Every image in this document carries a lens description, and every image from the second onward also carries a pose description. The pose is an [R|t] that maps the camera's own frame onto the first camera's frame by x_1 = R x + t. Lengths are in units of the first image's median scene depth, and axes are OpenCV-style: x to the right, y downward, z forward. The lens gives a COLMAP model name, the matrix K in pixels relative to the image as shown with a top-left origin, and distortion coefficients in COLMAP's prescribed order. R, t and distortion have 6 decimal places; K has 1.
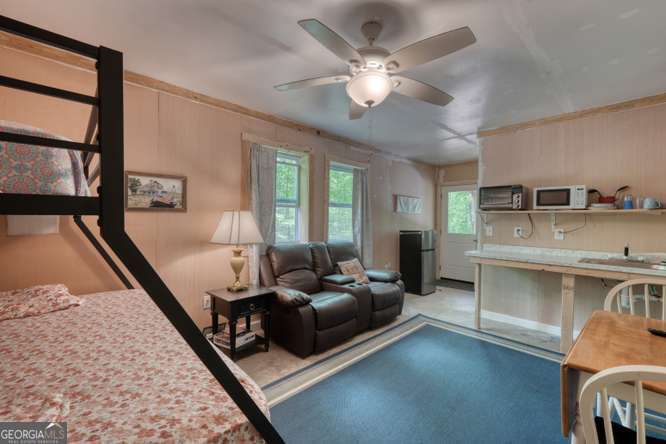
lens RADIAL K [[279.8, 0, 336.2], [0, 279.8, 221.7], [0, 0, 1]] dist [-0.006584, 0.002661]
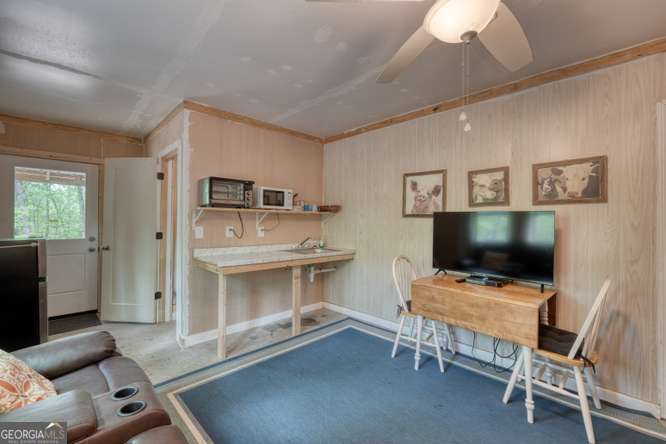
lens RADIAL K [[279.8, 0, 336.0], [0, 279.8, 219.3], [0, 0, 1]] dist [-0.006584, 0.002661]
pose [[0.002912, -0.007484, 0.999968, -0.309984], [-0.003918, 0.999964, 0.007495, -0.014035], [-0.999988, -0.003940, 0.002883, 0.774215]]
